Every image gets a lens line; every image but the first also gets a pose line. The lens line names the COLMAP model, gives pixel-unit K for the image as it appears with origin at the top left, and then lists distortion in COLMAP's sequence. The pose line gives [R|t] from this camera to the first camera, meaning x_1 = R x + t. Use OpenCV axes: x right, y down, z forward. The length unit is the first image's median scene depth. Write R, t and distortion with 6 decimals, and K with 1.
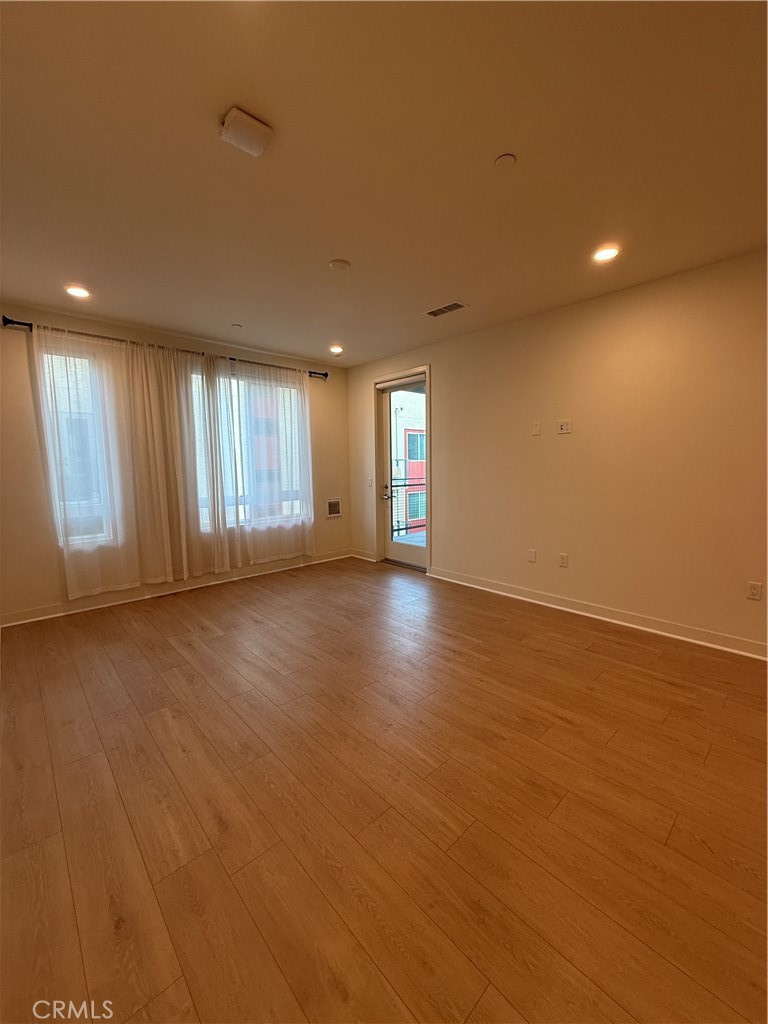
lens RADIAL K [[409.2, 0, 385.0], [0, 409.2, 511.5], [0, 0, 1]] dist [-0.001266, 0.000930]
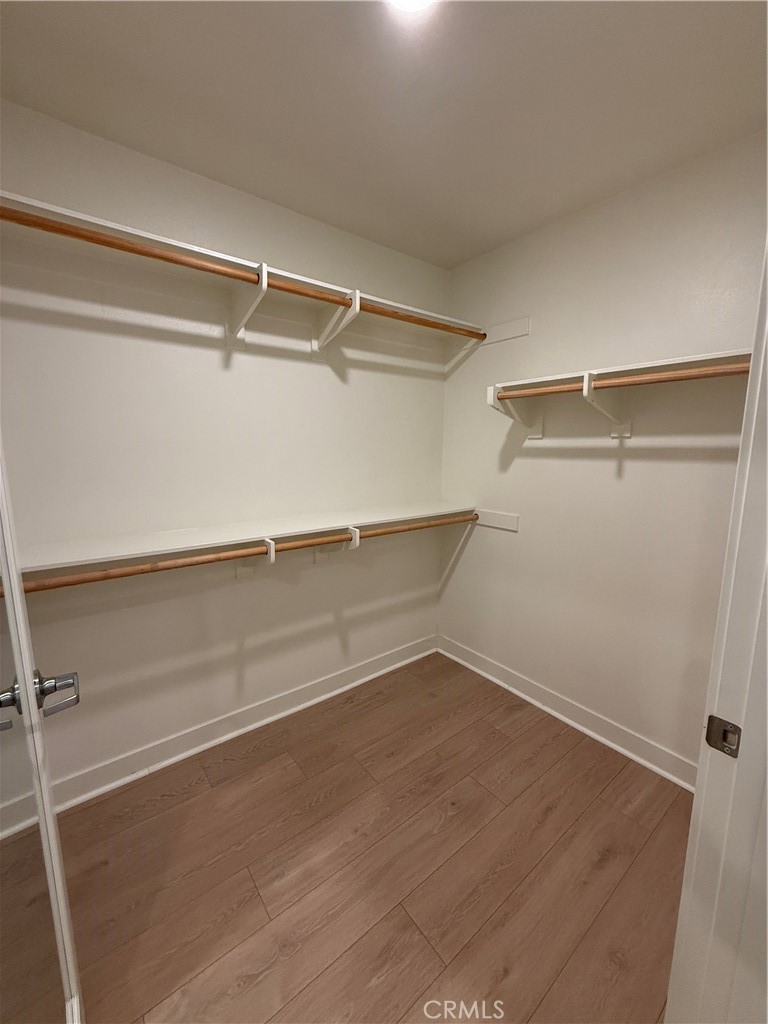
lens RADIAL K [[409.2, 0, 385.2], [0, 409.2, 510.9], [0, 0, 1]] dist [-0.001266, 0.000930]
pose [[0.077209, -0.142679, 0.986753, -1.106820], [0.109104, 0.984973, 0.133885, -0.139542], [-0.991027, 0.097321, 0.091616, 1.210350]]
